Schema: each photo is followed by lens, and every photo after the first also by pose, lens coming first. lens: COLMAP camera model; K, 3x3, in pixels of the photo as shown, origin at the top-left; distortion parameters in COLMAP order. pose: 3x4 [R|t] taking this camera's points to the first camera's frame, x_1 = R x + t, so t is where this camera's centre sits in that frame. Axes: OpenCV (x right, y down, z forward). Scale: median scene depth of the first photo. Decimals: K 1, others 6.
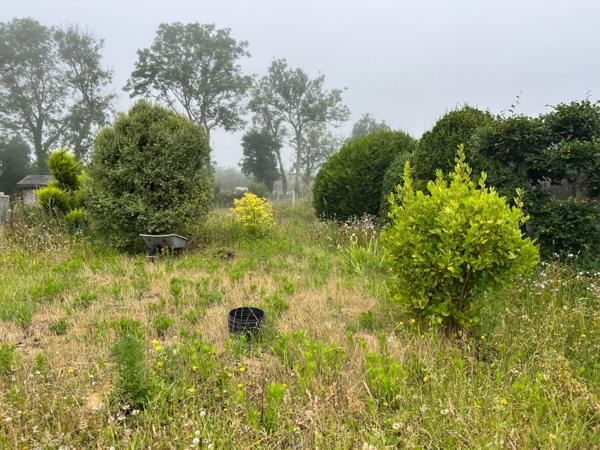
lens RADIAL K [[459.7, 0, 302.8], [0, 459.7, 228.4], [0, 0, 1]] dist [0.090041, -0.117613]
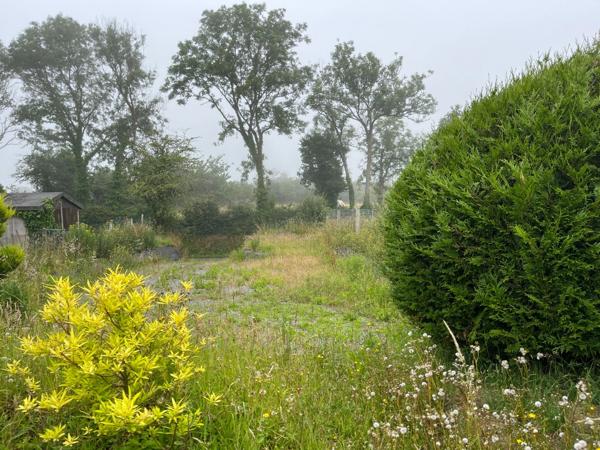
lens RADIAL K [[459.7, 0, 302.8], [0, 459.7, 228.4], [0, 0, 1]] dist [0.090041, -0.117613]
pose [[0.987061, -0.004963, -0.160270, 0.005082], [0.001498, 0.999763, -0.021736, -0.022528], [0.160340, 0.021215, 0.986834, 0.188750]]
